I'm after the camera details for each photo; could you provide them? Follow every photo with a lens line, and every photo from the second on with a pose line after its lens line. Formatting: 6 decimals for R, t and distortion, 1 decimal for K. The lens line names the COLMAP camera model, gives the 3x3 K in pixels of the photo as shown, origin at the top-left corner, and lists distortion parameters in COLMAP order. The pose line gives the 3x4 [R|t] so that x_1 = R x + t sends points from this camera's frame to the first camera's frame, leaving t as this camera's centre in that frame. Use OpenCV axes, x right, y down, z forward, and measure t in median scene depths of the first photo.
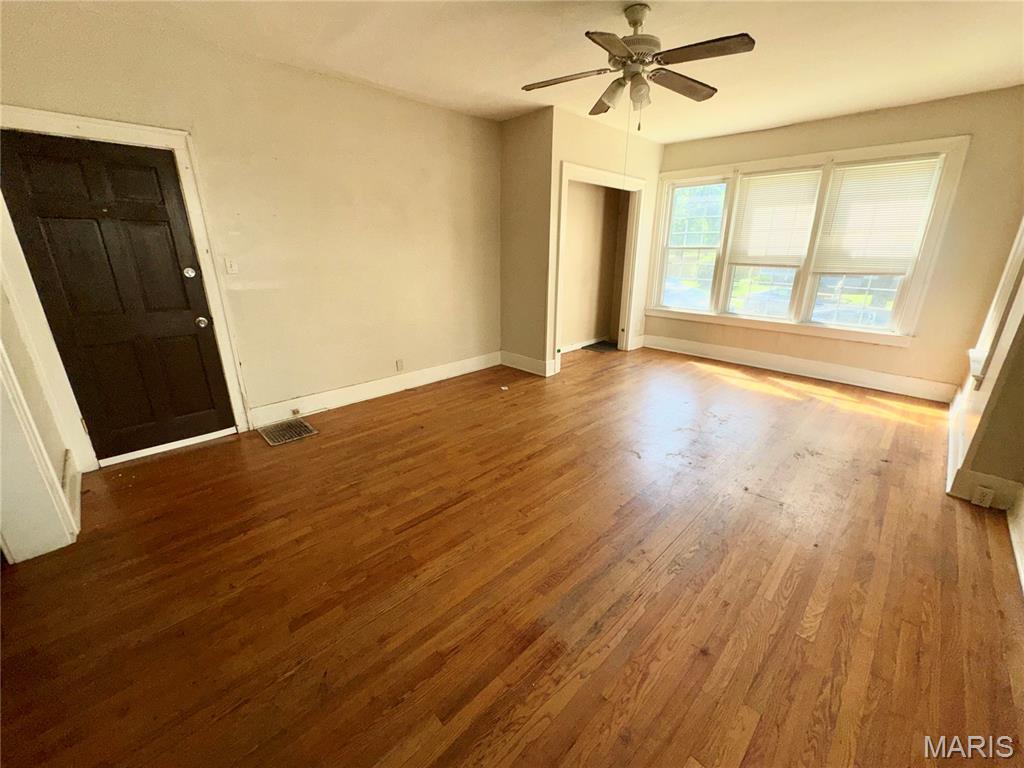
lens RADIAL K [[409.4, 0, 511.0], [0, 409.4, 384.3], [0, 0, 1]] dist [-0.001430, -0.000077]
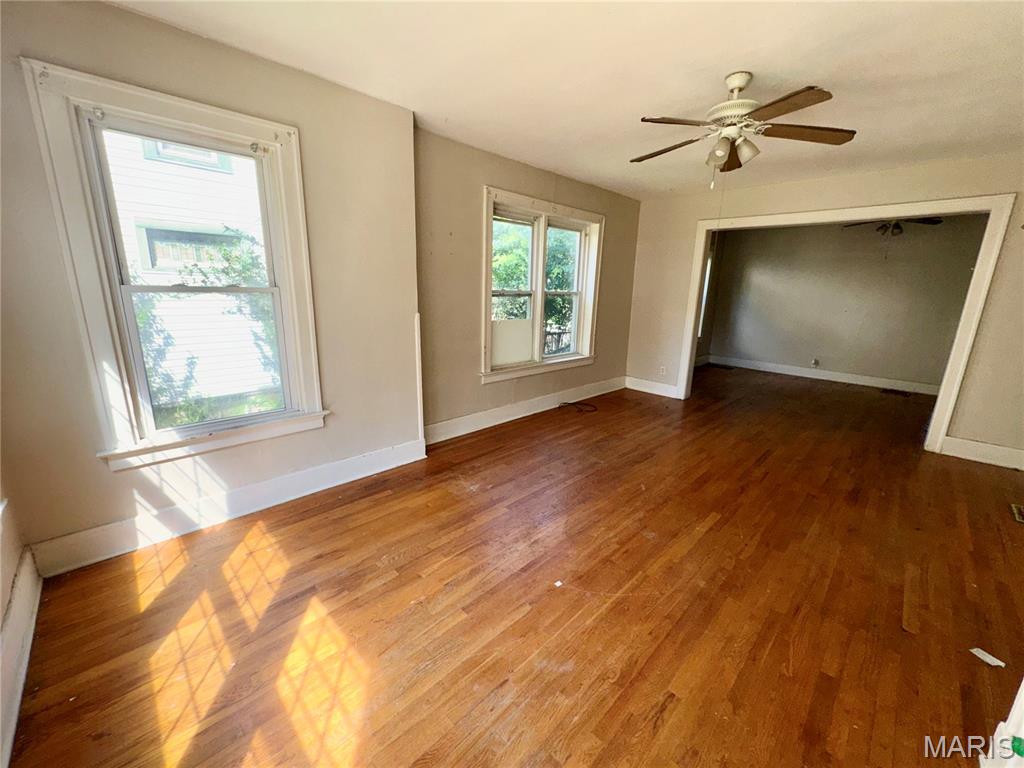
lens RADIAL K [[409.4, 0, 511.0], [0, 409.4, 384.3], [0, 0, 1]] dist [-0.001430, -0.000077]
pose [[-0.999507, -0.027918, -0.014396, 0.545959], [-0.031304, 0.847382, 0.530060, -0.489509], [-0.002599, 0.530249, -0.847838, 1.420771]]
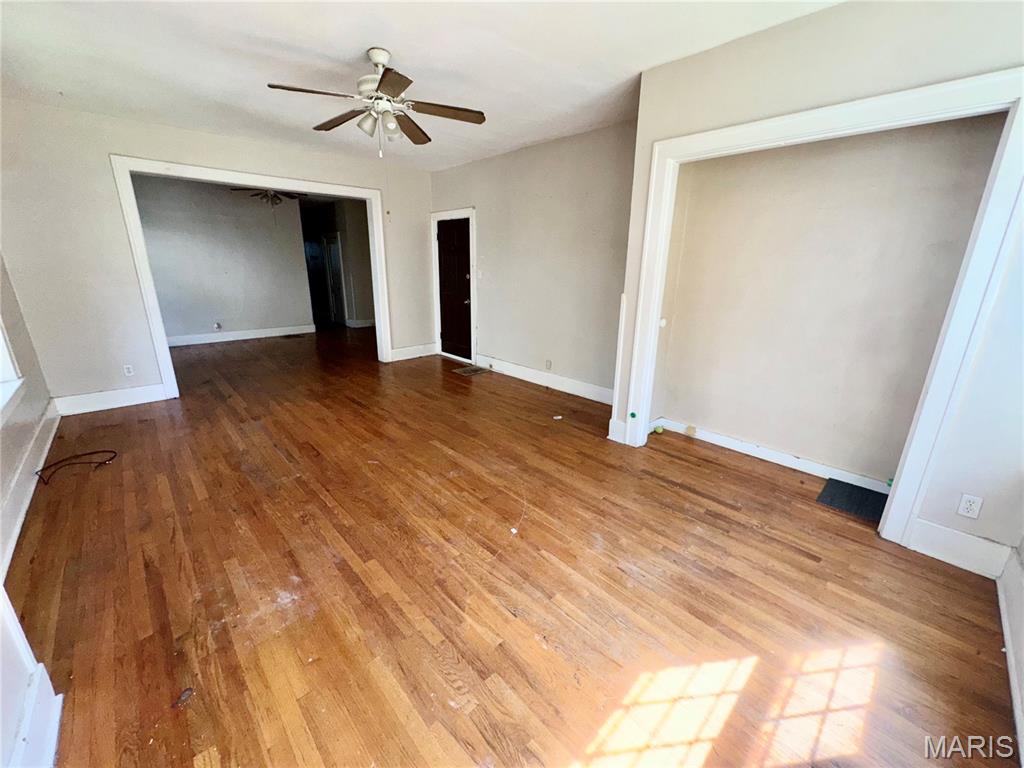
lens RADIAL K [[409.4, 0, 511.0], [0, 409.4, 384.3], [0, 0, 1]] dist [-0.001430, -0.000077]
pose [[-0.024017, 0.282890, -0.958852, 1.004825], [-0.328584, 0.903607, 0.274821, -0.327332], [0.944169, 0.321663, 0.071251, 0.961311]]
